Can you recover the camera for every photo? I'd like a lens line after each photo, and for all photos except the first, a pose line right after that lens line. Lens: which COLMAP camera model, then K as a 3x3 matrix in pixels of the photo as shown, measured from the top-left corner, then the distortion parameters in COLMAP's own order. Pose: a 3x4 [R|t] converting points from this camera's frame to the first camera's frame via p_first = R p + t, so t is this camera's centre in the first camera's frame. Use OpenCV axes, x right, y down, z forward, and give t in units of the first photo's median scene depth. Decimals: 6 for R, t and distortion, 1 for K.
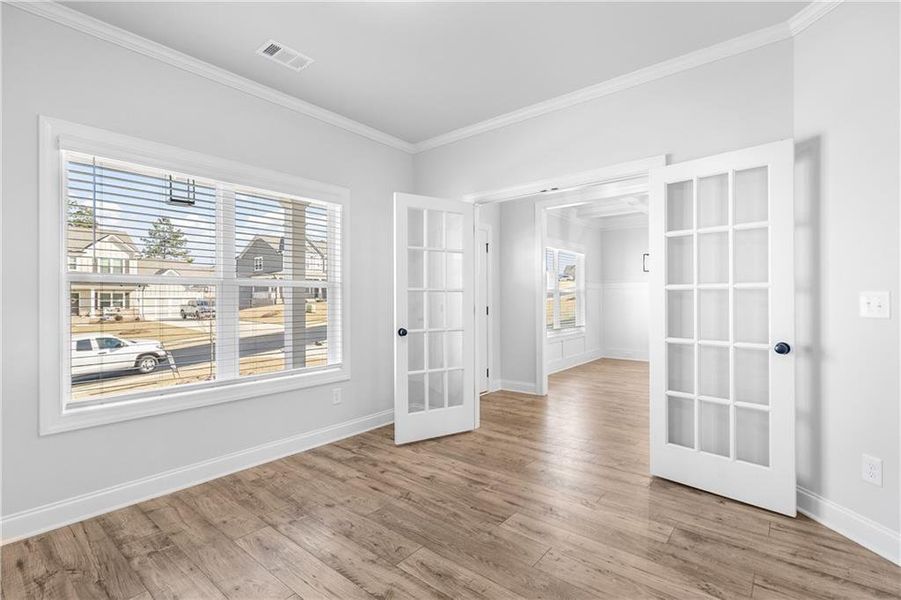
lens RADIAL K [[419.9, 0, 448.8], [0, 419.9, 299.3], [0, 0, 1]] dist [0.000291, -0.000257]
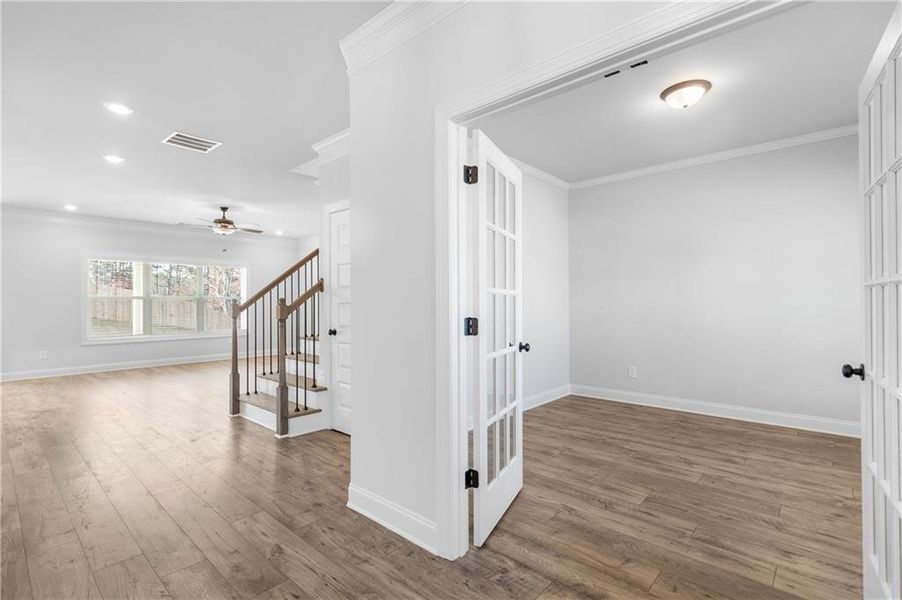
lens RADIAL K [[420.4, 0, 449.3], [0, 420.4, 299.3], [0, 0, 1]] dist [0.000291, -0.000257]
pose [[-0.999071, 0.014974, 0.040417, 0.563621], [0.014855, 0.999884, -0.003248, -0.016058], [-0.040461, -0.002644, -0.999178, 1.990659]]
